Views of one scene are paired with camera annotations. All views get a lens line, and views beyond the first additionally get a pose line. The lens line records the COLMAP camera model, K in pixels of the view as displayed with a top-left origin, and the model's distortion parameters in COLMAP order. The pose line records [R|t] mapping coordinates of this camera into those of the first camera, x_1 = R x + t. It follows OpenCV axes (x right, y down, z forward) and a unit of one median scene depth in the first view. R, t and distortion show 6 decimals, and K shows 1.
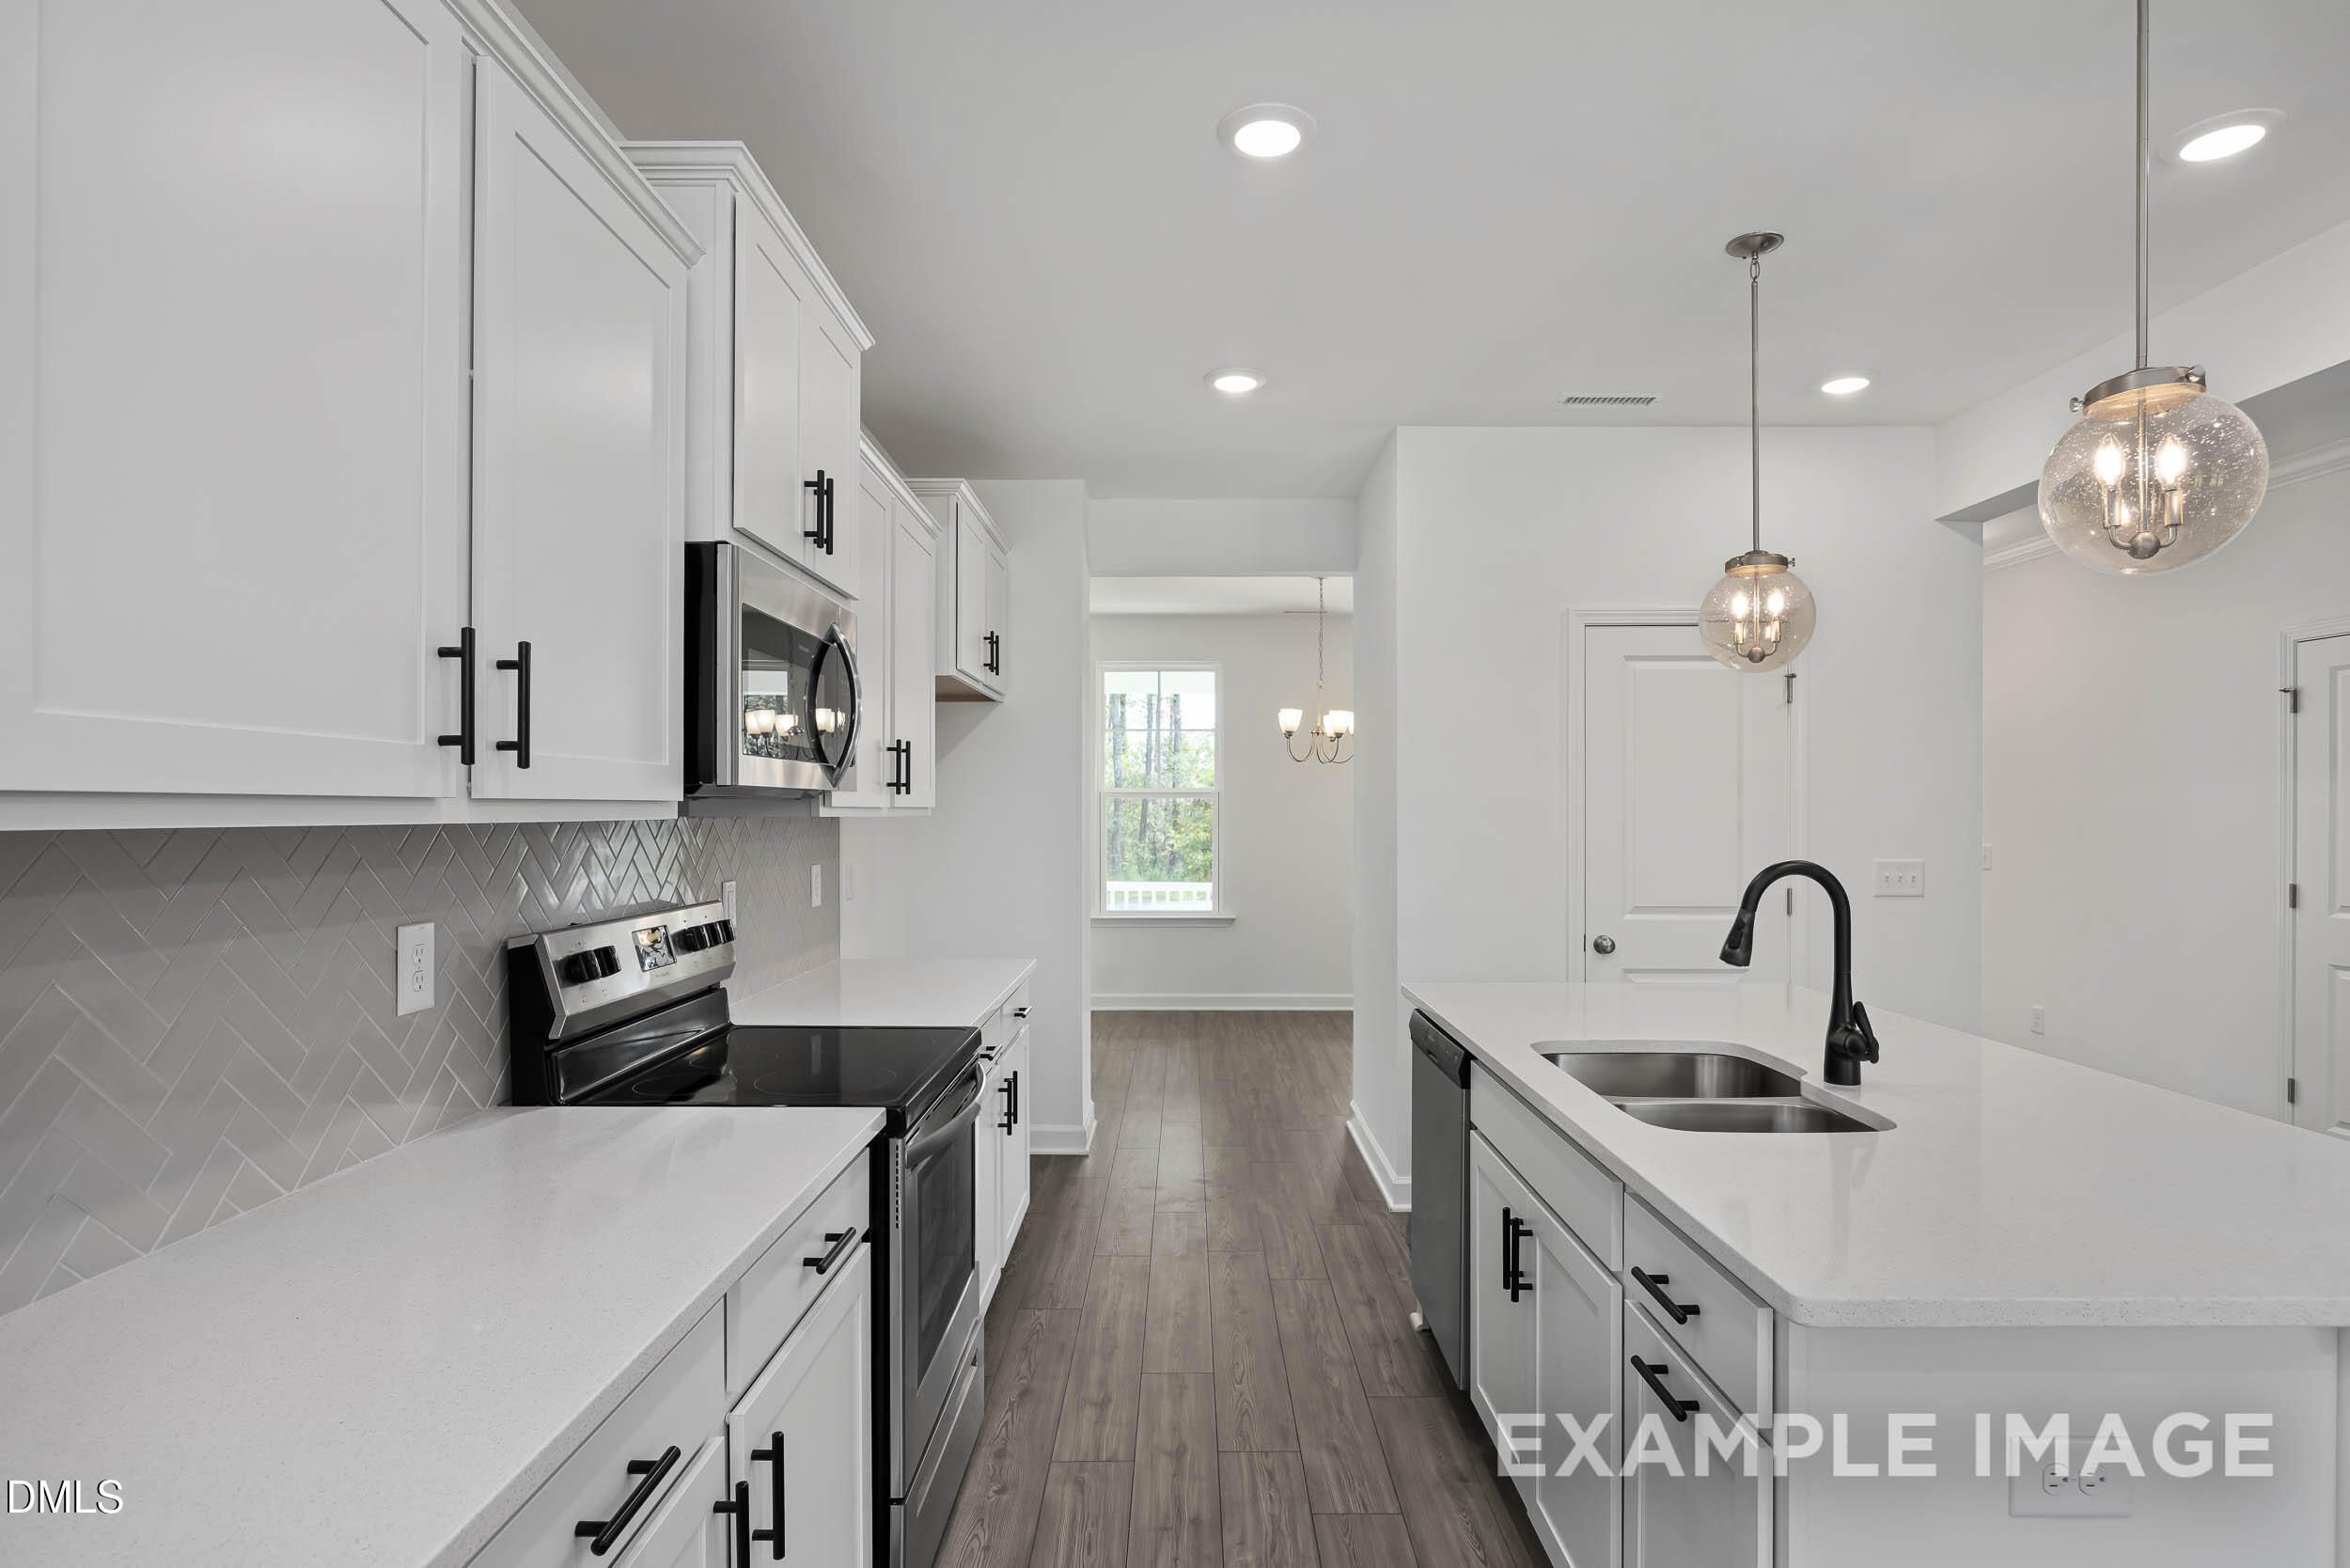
lens RADIAL K [[1231.7, 0, 1175.0], [0, 1231.7, 784.0], [0, 0, 1]] dist [-0.003365, -0.000827]
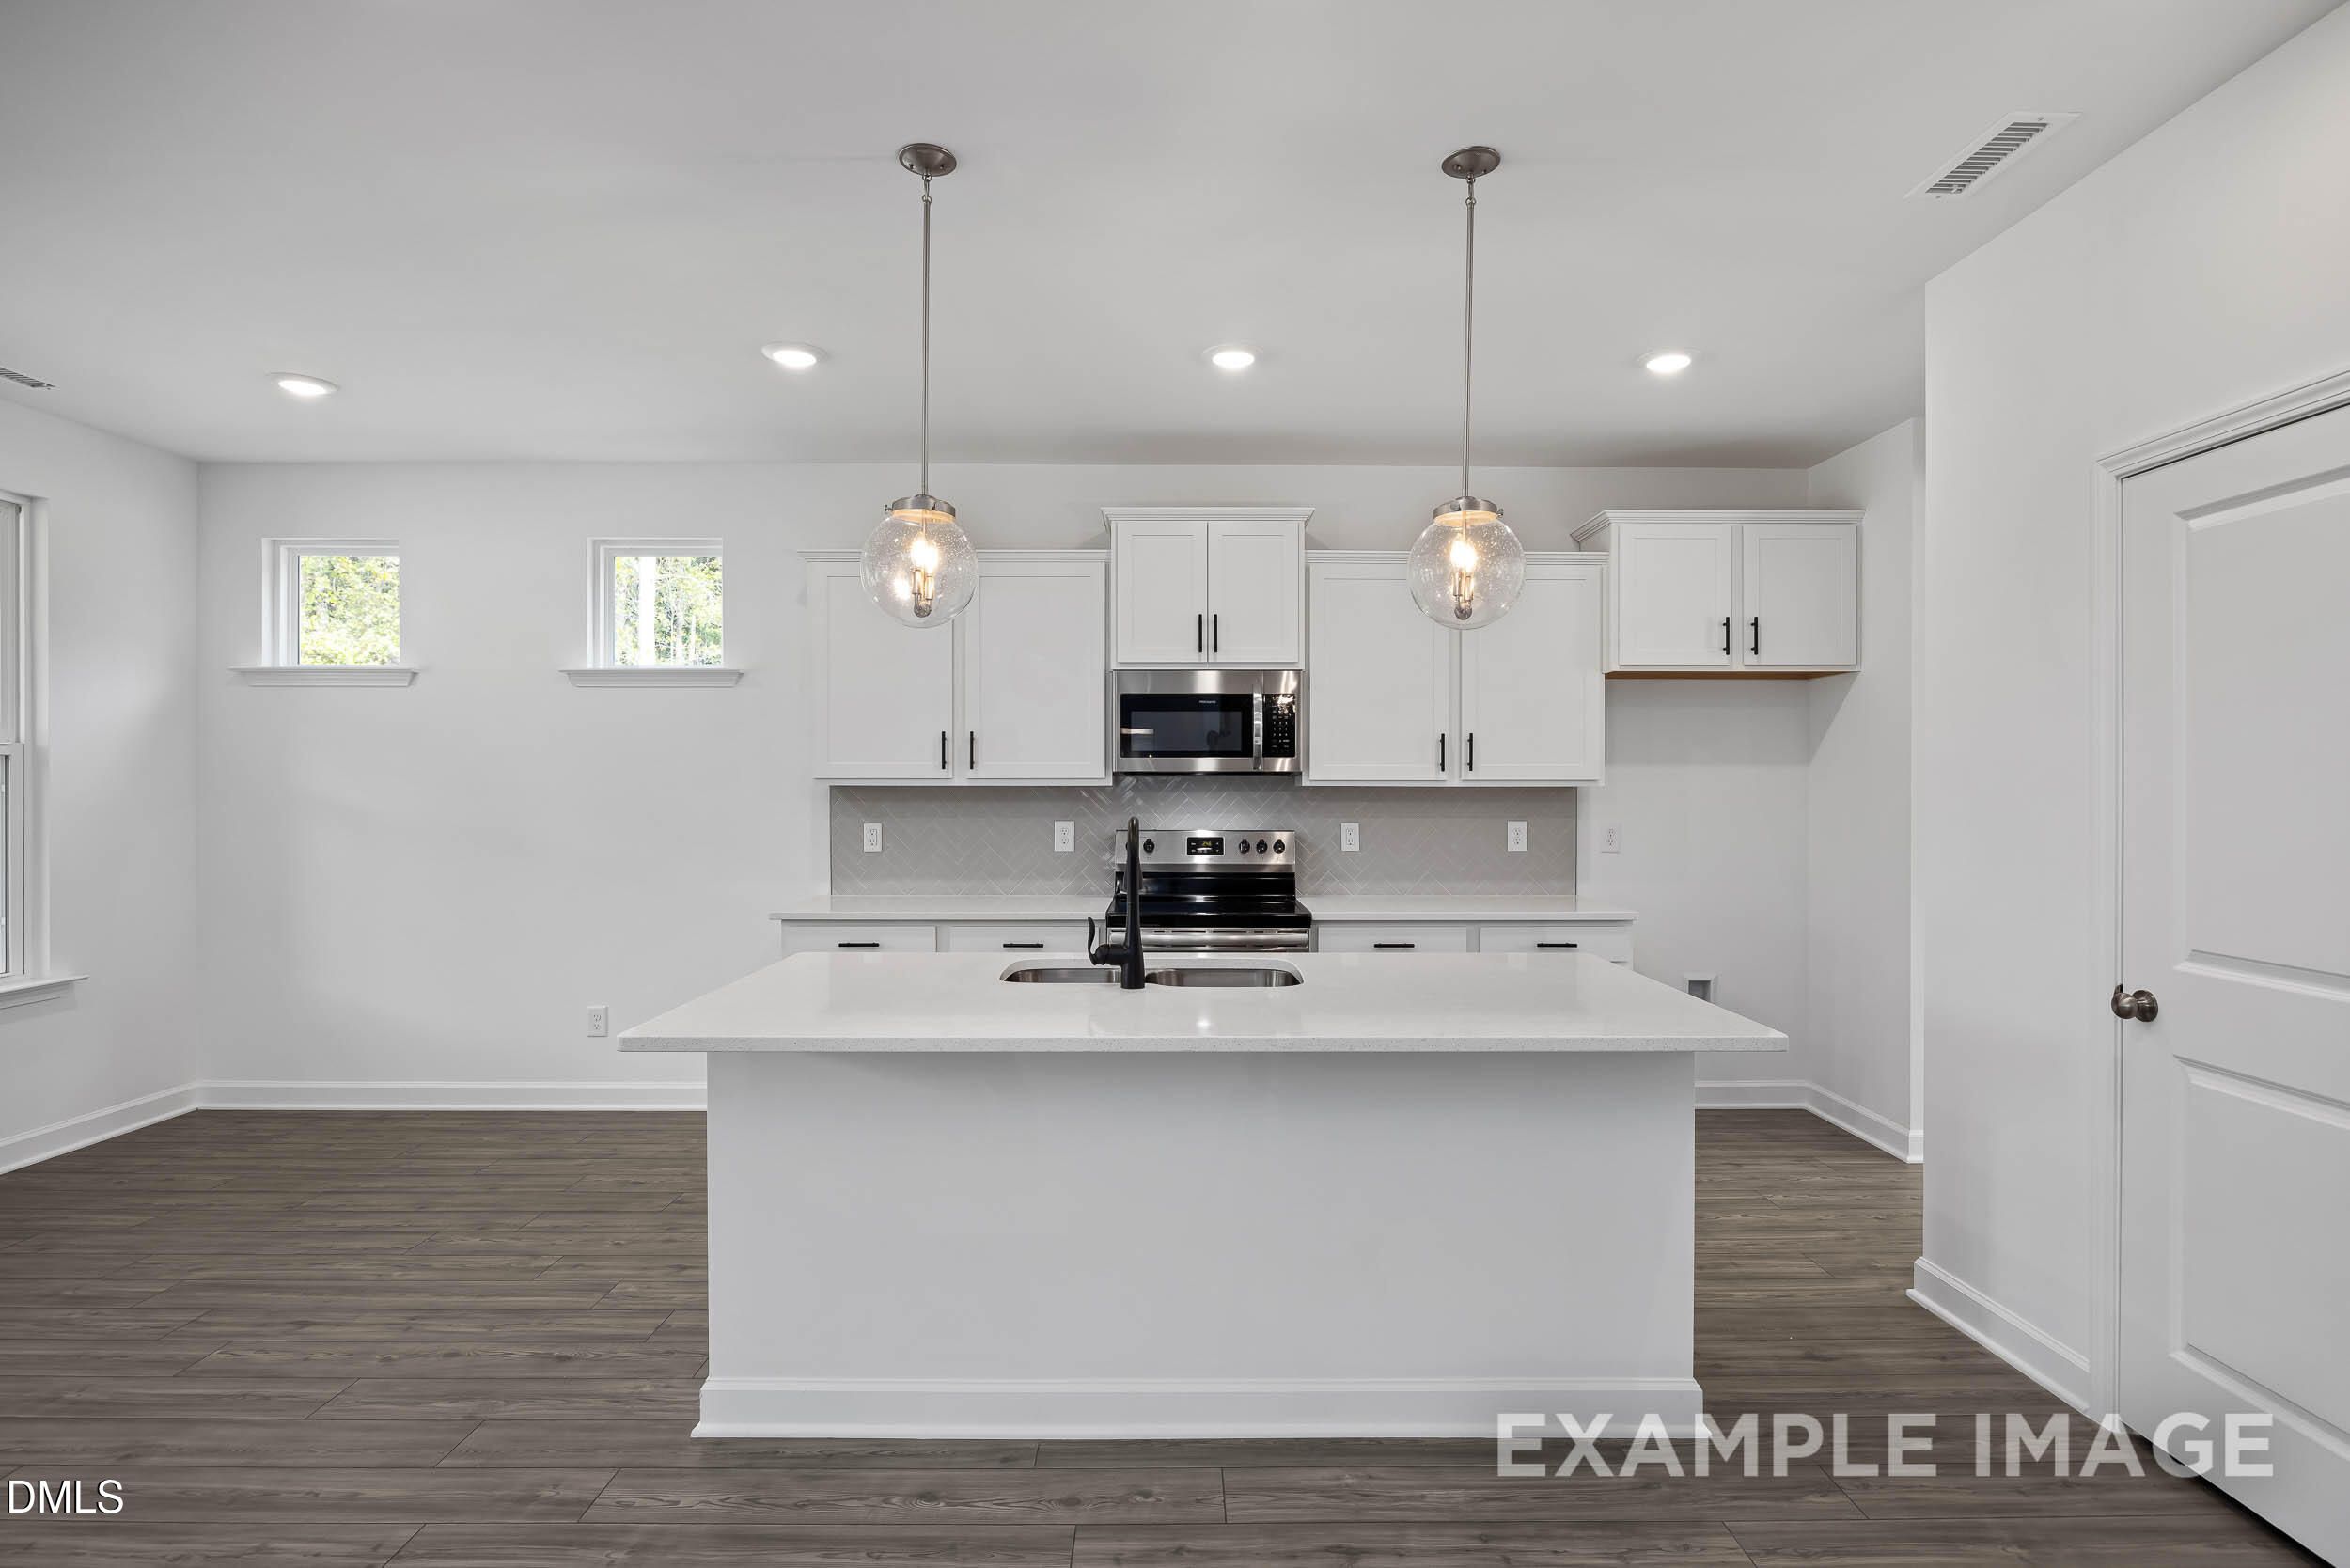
lens RADIAL K [[1183.7, 0, 1175.0], [0, 1183.7, 784.0], [0, 0, 1]] dist [-0.004306, -0.000400]
pose [[0.002698, -0.002258, -0.999994, 1.887621], [0.019084, 0.999815, -0.002206, 0.031280], [0.999814, -0.019078, 0.002741, 1.084218]]
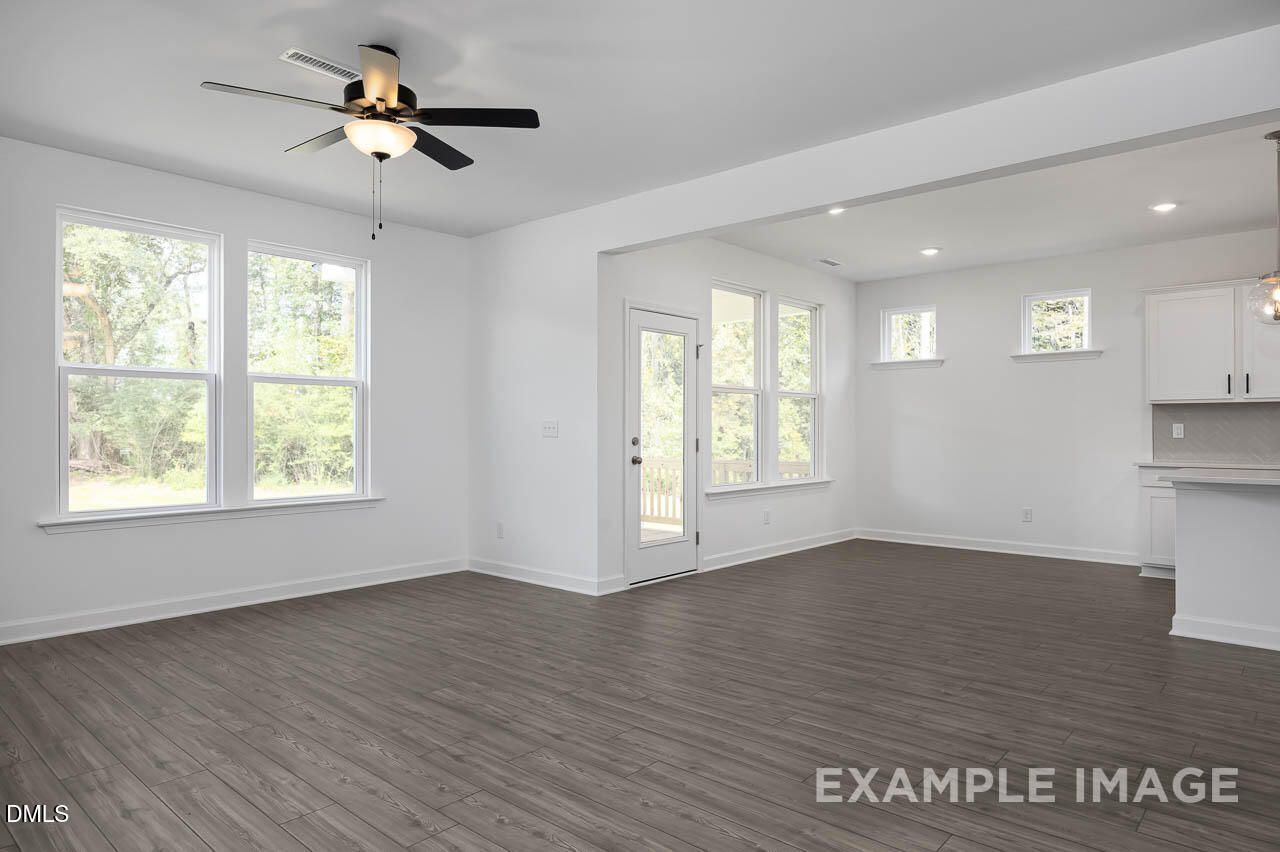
lens RADIAL K [[774.4, 0, 645.6], [0, 774.4, 423.7], [0, 0, 1]] dist [-0.002401, 0.000208]
pose [[-0.663310, -0.010261, -0.748274, 3.196505], [0.011391, 0.999652, -0.023806, 0.144078], [0.748258, -0.024314, -0.662962, 0.928503]]
